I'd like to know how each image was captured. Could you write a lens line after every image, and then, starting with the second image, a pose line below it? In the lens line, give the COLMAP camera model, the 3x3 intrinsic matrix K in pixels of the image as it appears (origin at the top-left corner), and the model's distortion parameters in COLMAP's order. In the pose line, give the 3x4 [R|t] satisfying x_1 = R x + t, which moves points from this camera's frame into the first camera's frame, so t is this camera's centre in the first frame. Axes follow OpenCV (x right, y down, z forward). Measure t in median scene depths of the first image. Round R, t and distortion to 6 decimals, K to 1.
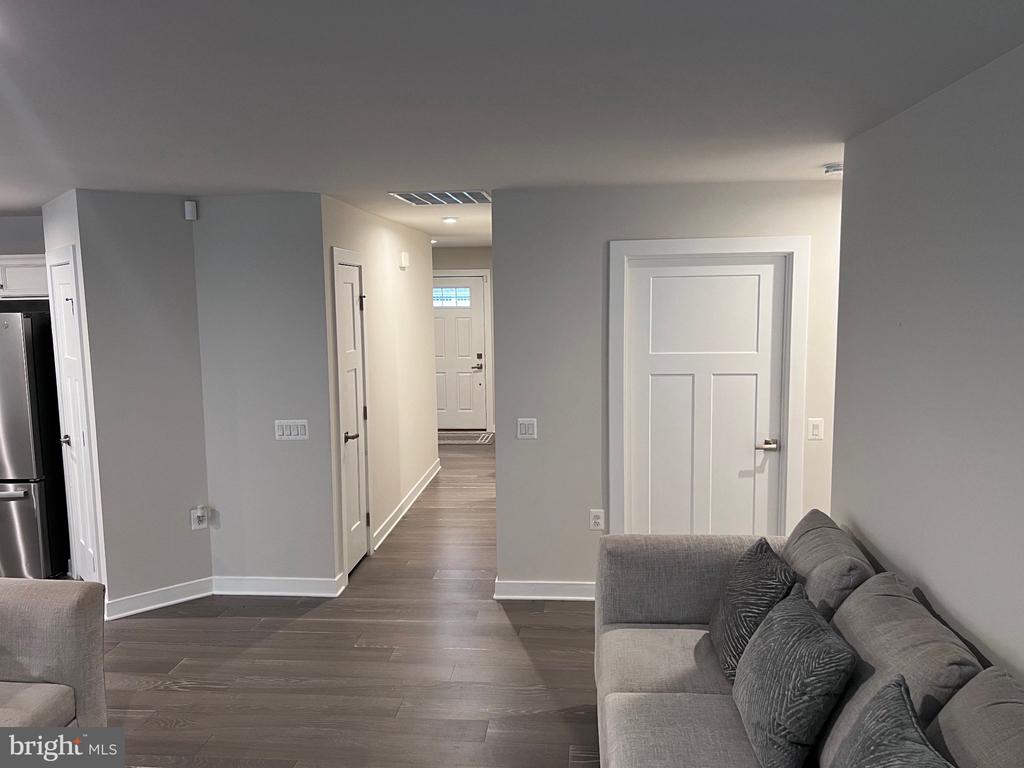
lens RADIAL K [[770.7, 0, 505.2], [0, 770.7, 387.3], [0, 0, 1]] dist [0.071626, -0.090634]
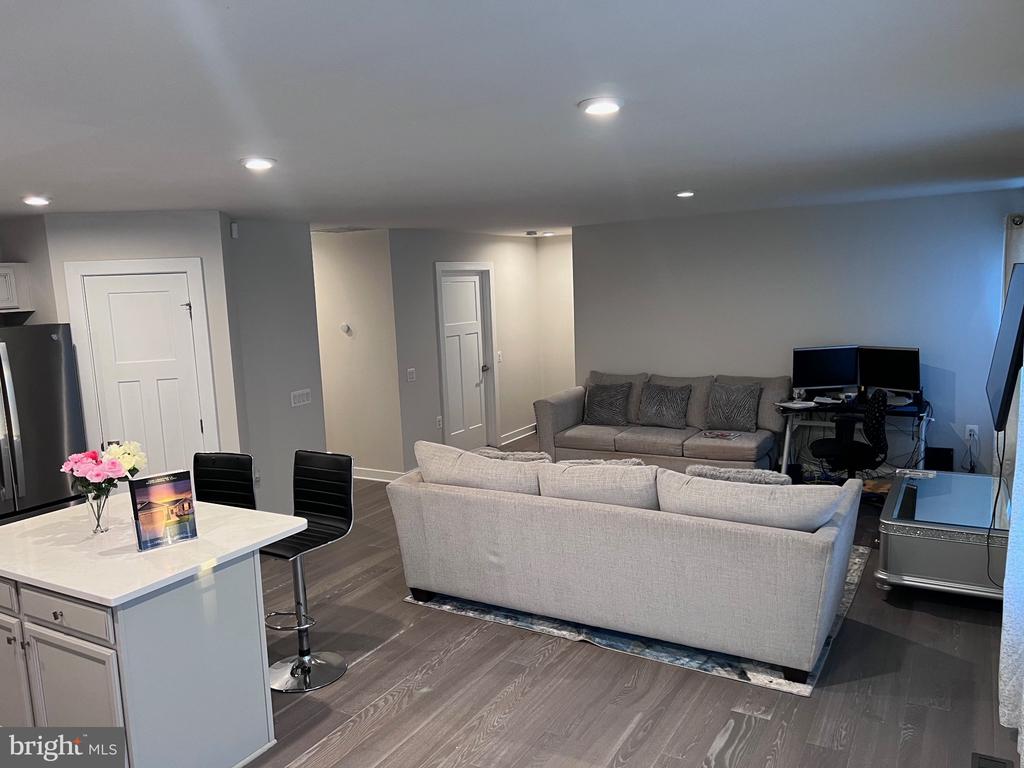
lens RADIAL K [[770.7, 0, 505.2], [0, 770.7, 387.3], [0, 0, 1]] dist [0.071626, -0.090634]
pose [[0.430110, -0.125123, 0.894064, -1.400654], [0.154485, 0.985942, 0.063663, 0.006251], [-0.889461, 0.110737, 0.443393, 0.103502]]
